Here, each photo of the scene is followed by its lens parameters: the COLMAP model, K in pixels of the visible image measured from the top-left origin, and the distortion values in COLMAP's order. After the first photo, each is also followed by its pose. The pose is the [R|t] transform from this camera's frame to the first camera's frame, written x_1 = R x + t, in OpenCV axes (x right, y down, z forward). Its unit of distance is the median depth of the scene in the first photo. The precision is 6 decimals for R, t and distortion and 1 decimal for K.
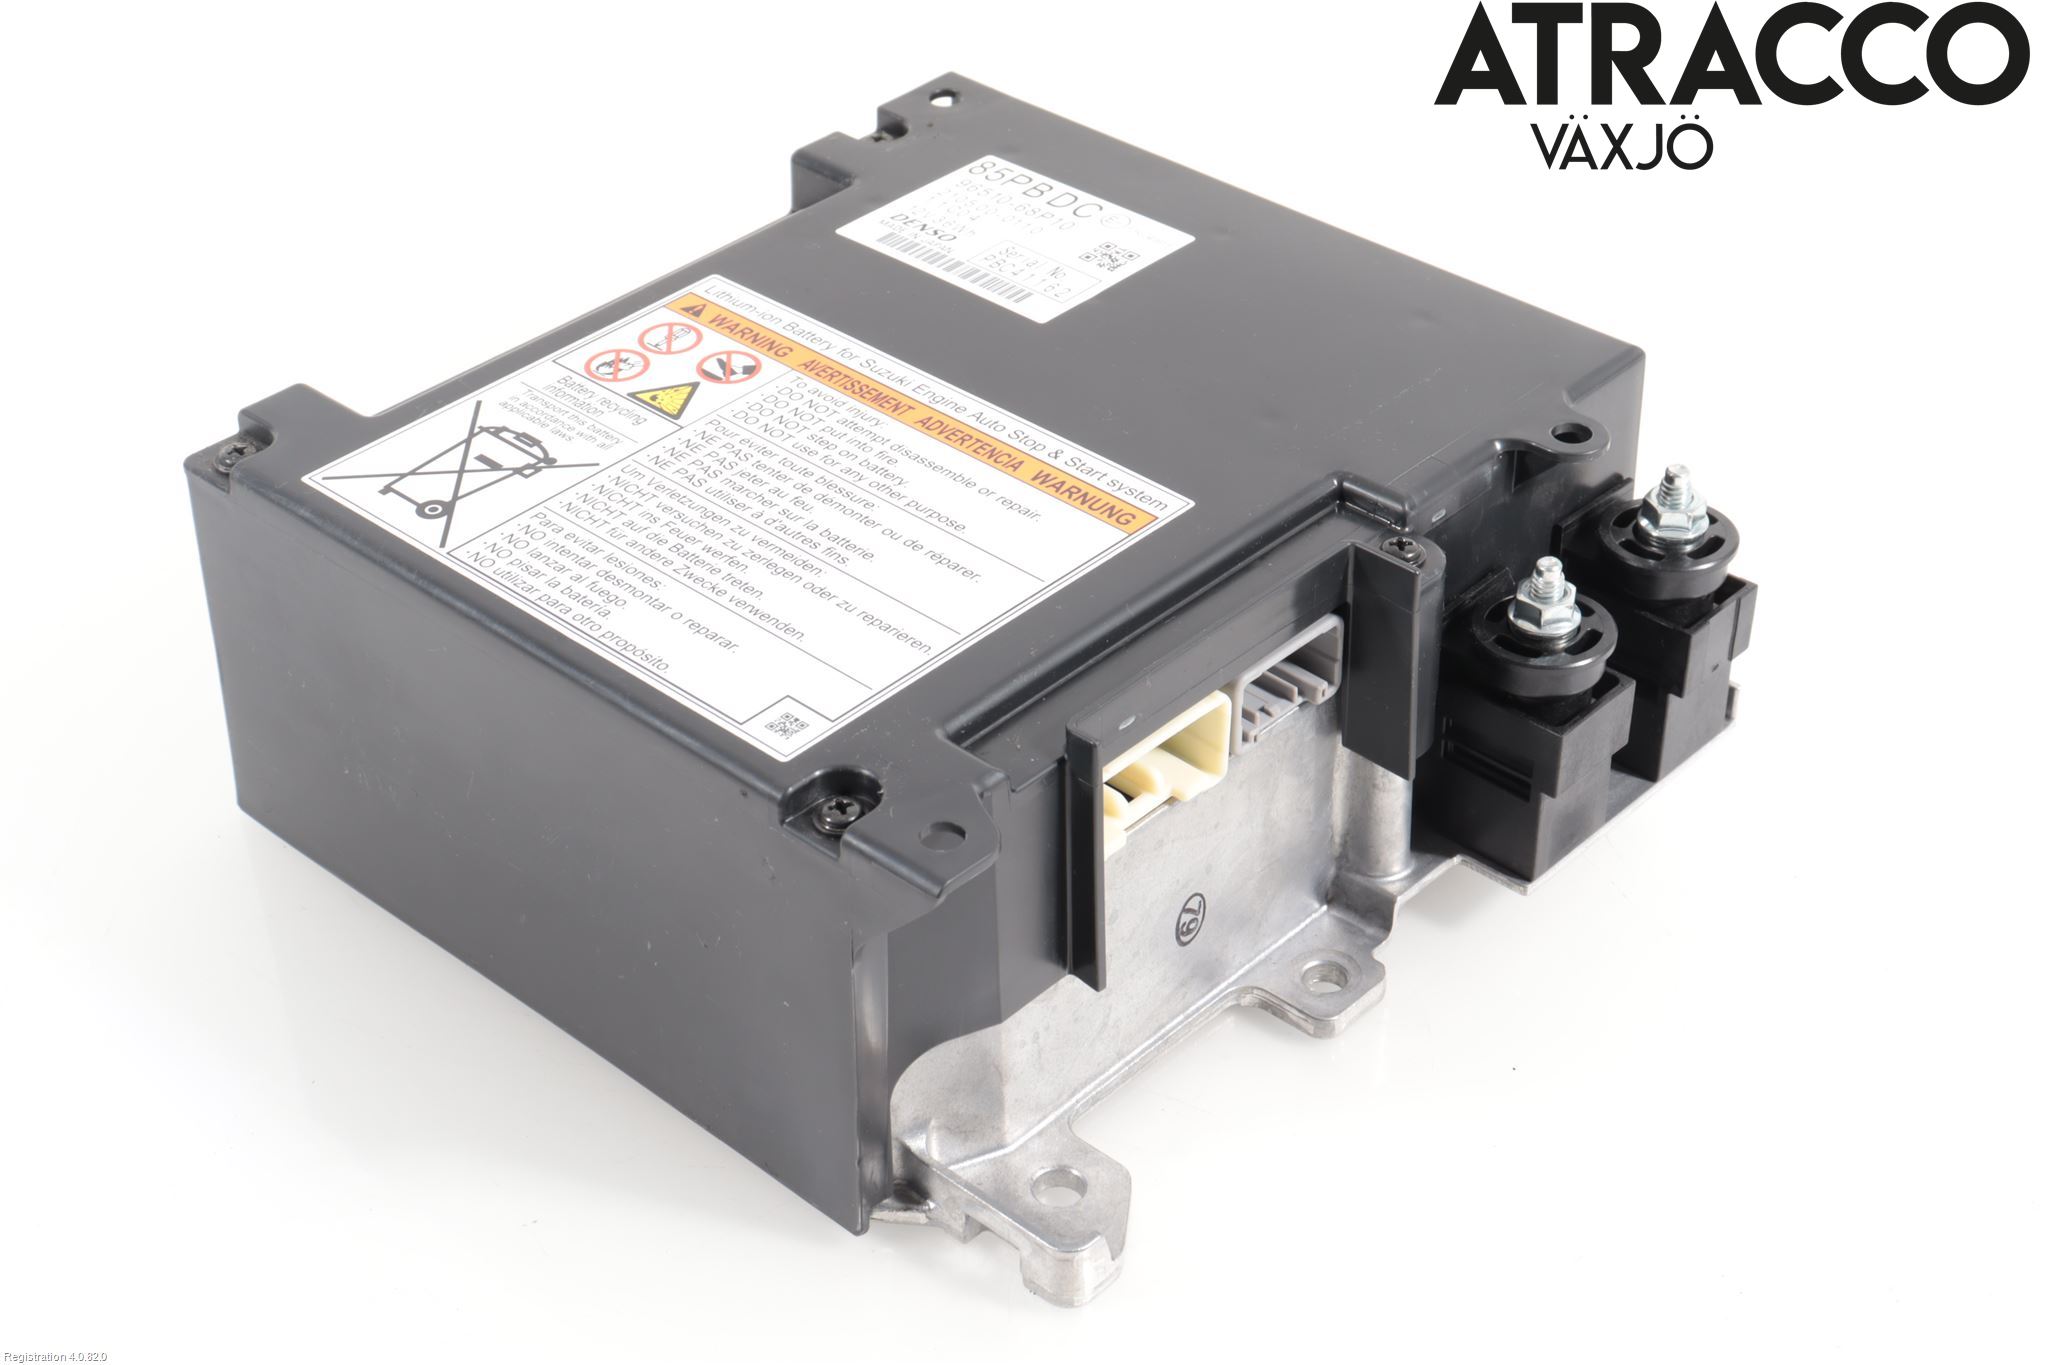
lens RADIAL K [[3202.5, 0, 1023.9], [0, 3202.5, 681.0], [0, 0, 1]] dist [0.040043, 0.000000]
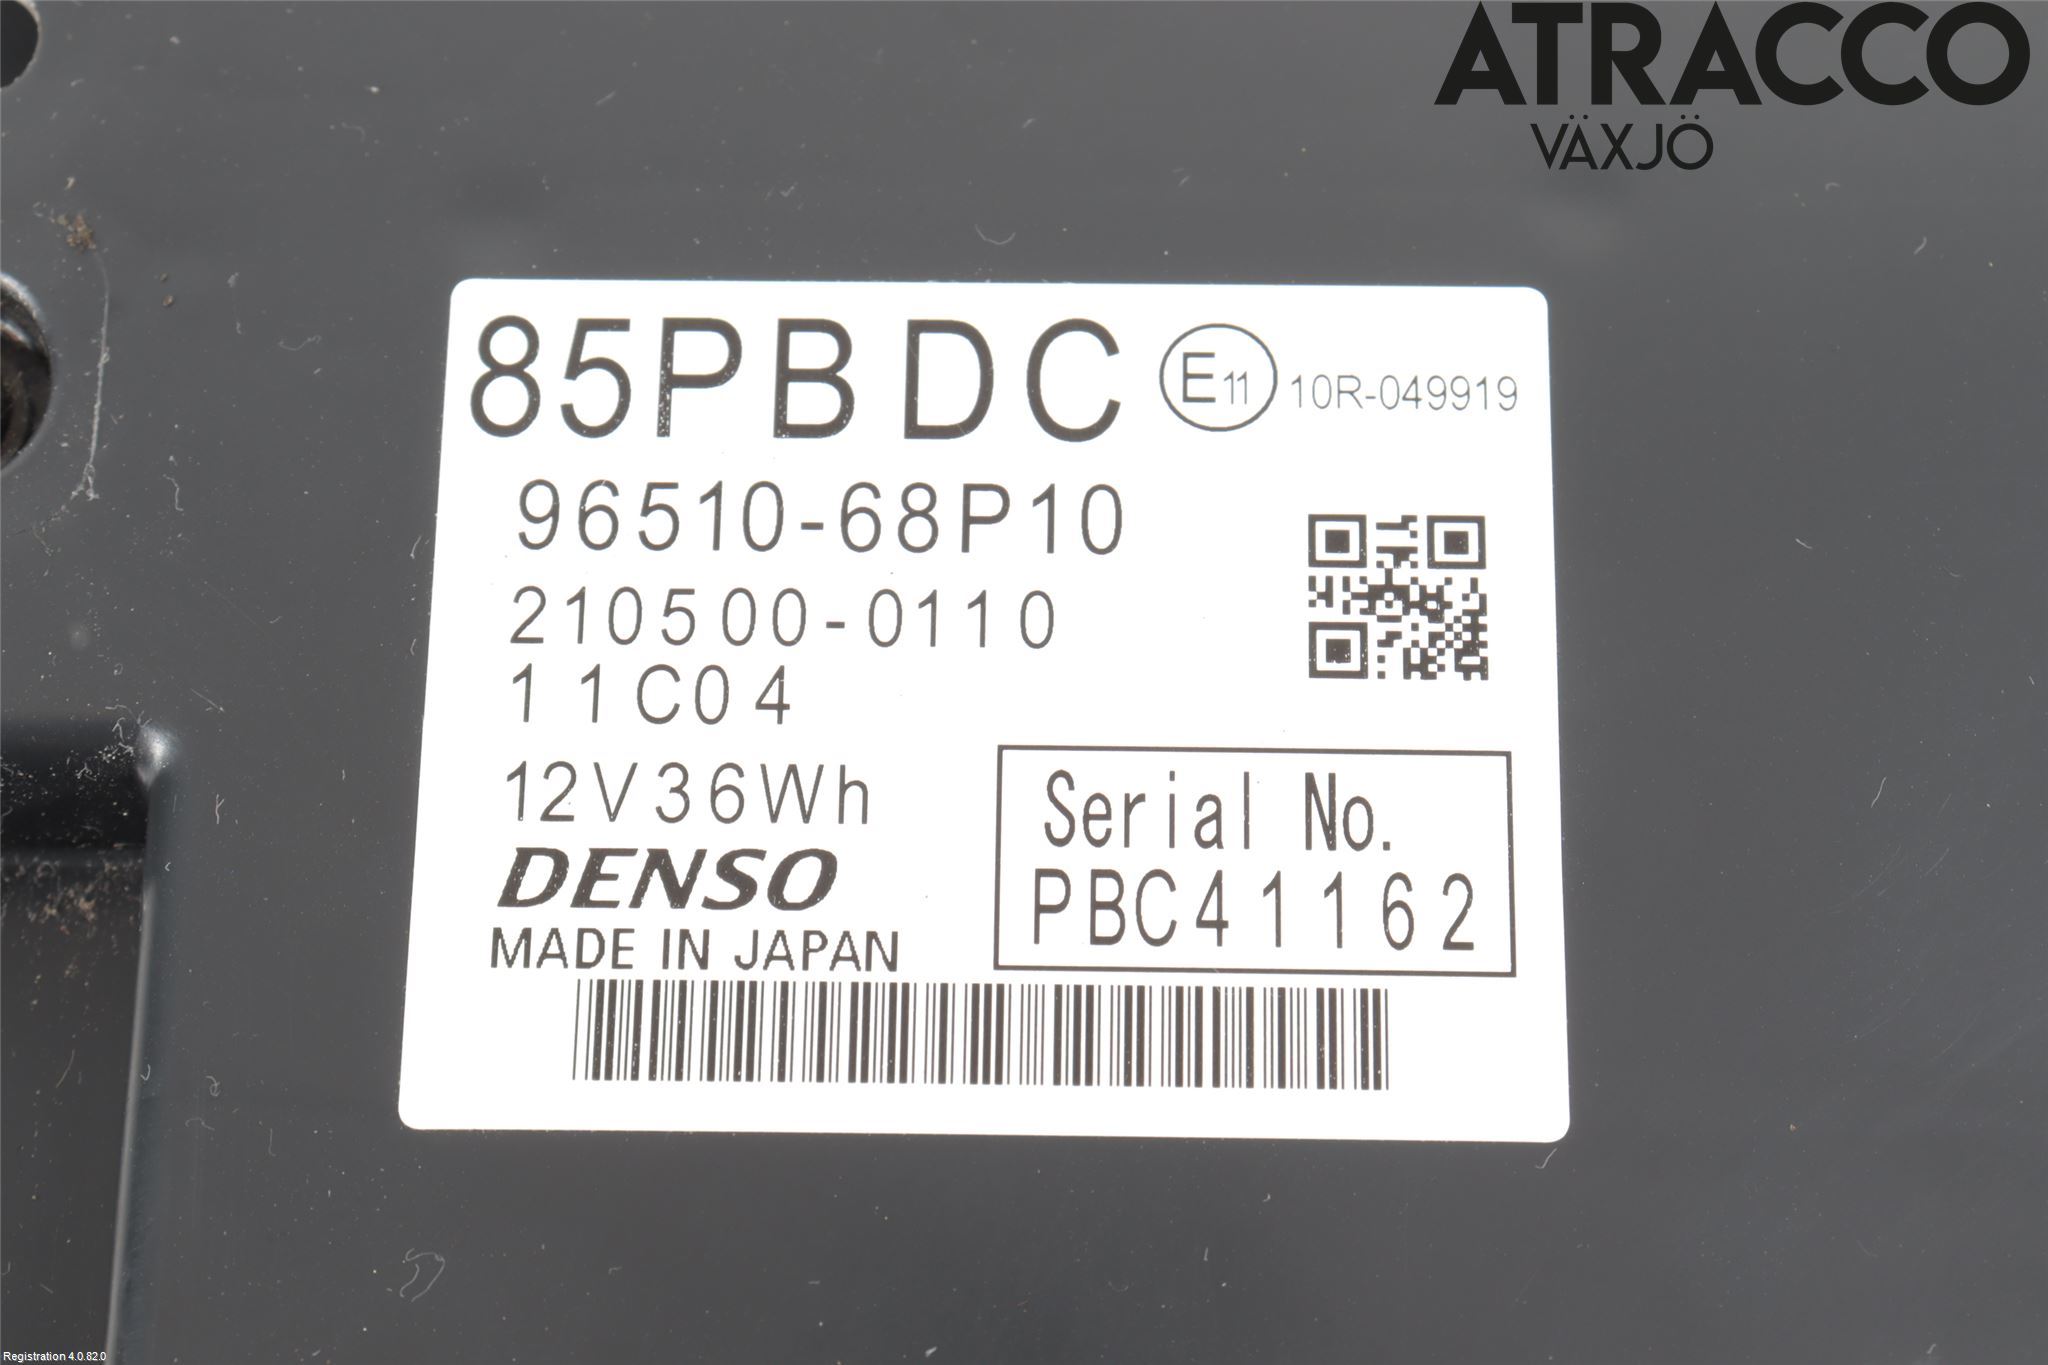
lens RADIAL K [[5174.2, 0, 1026.9], [0, 5174.2, 680.9], [0, 0, 1]] dist [0.182657, 0.000000]
pose [[0.744012, -0.621150, 0.246210, -0.112056], [0.392039, 0.704214, 0.591937, -0.424682], [-0.541066, -0.343884, 0.767458, 0.771227]]
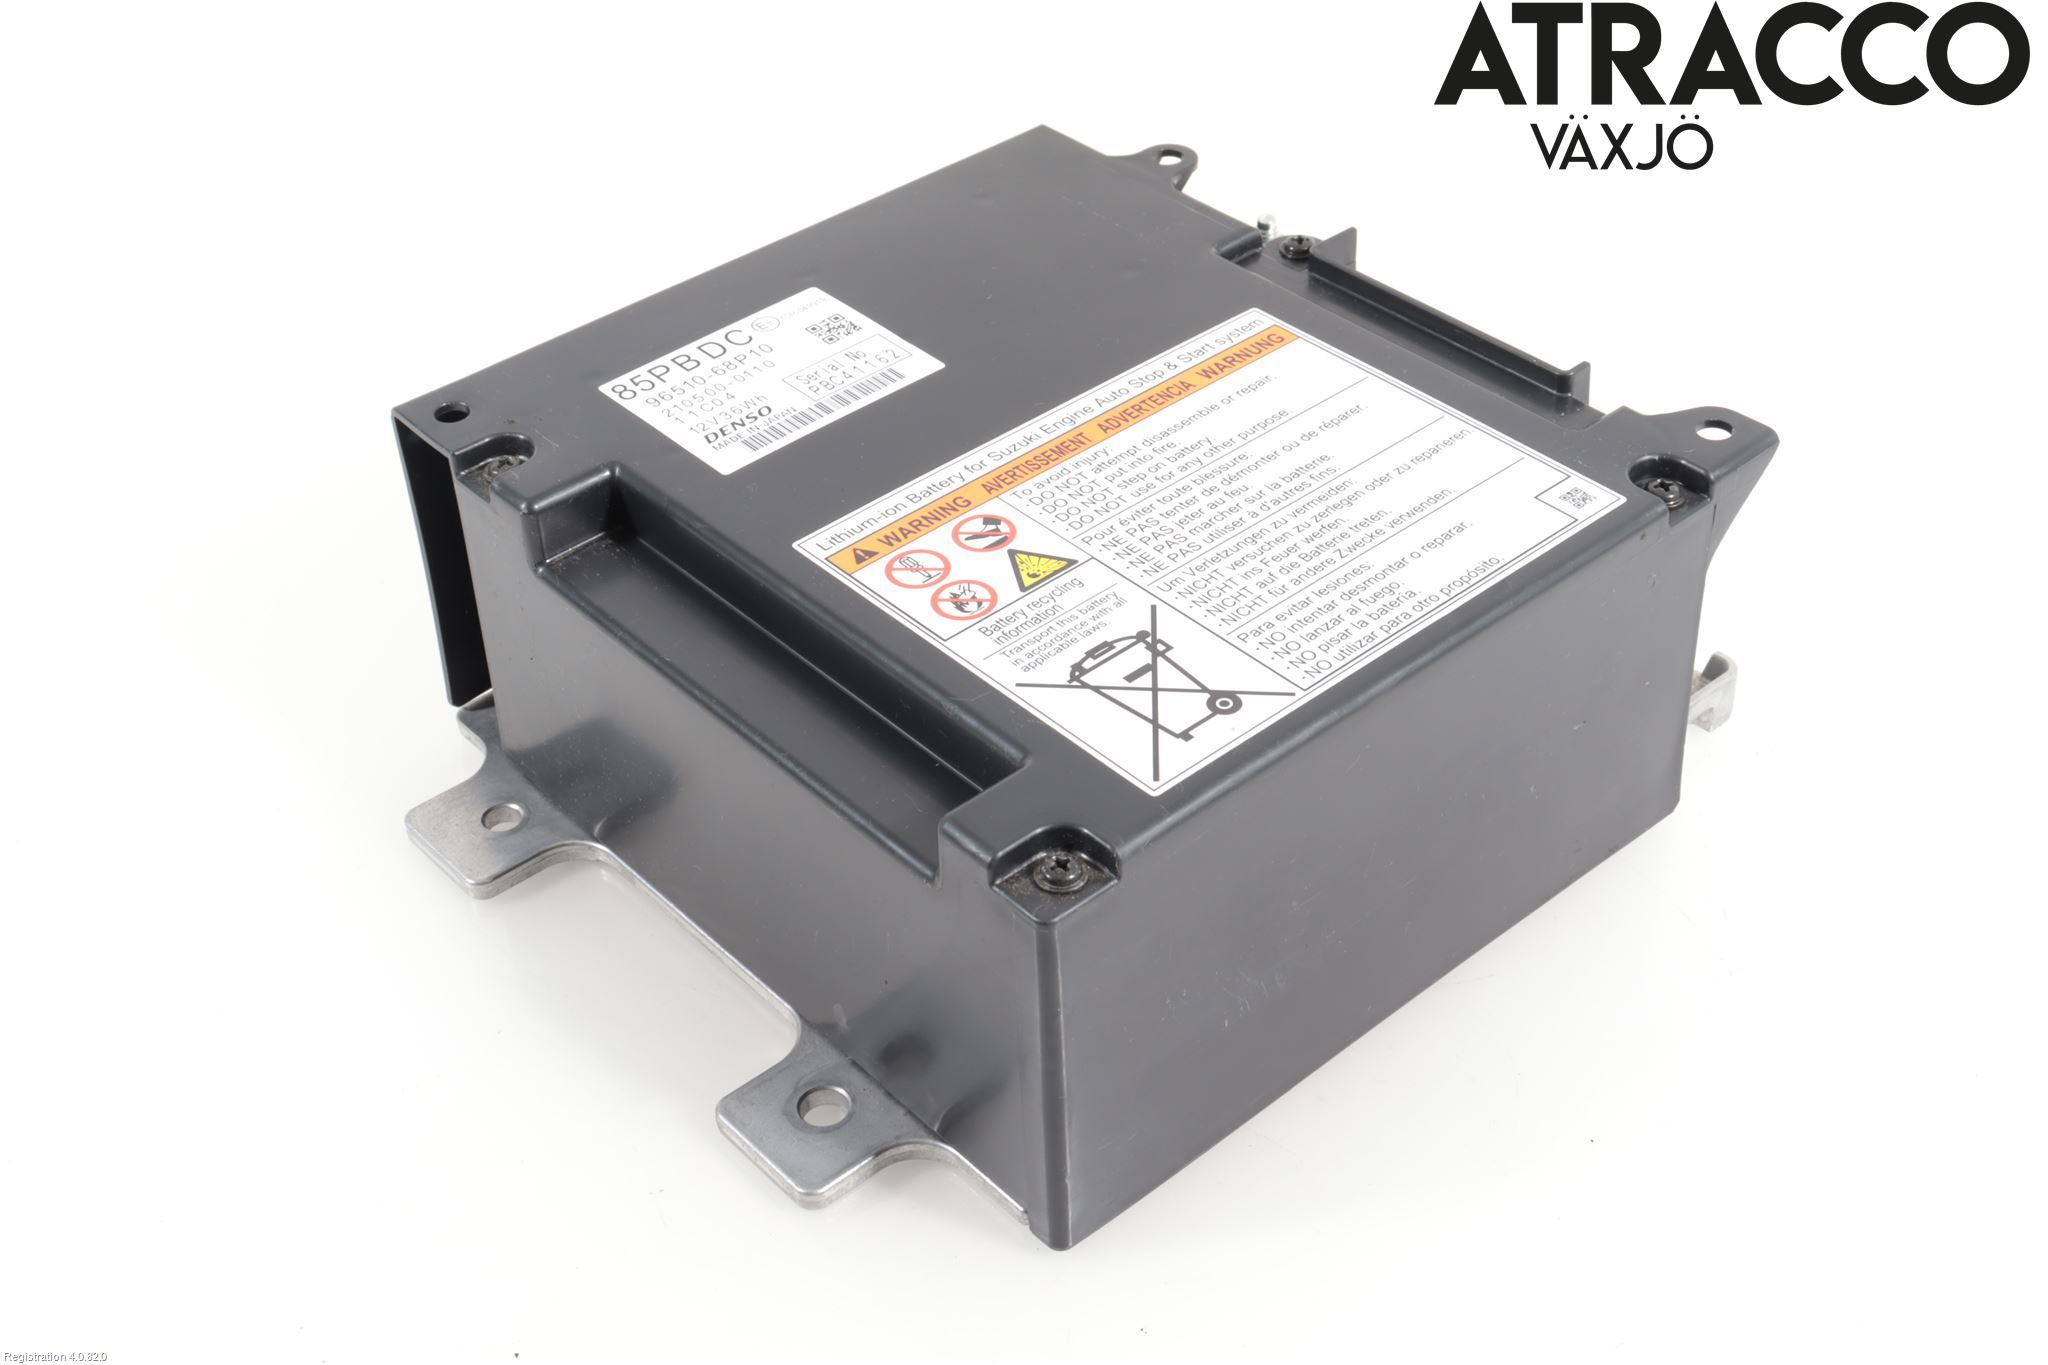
lens RADIAL K [[2624.5, 0, 1024.7], [0, 2624.5, 682.2], [0, 0, 1]] dist [-0.022860, 0.000000]
pose [[0.110719, -0.618597, 0.777868, -0.802686], [0.618624, 0.655467, 0.433205, -0.439011], [-0.777847, 0.433244, 0.455252, 0.664343]]
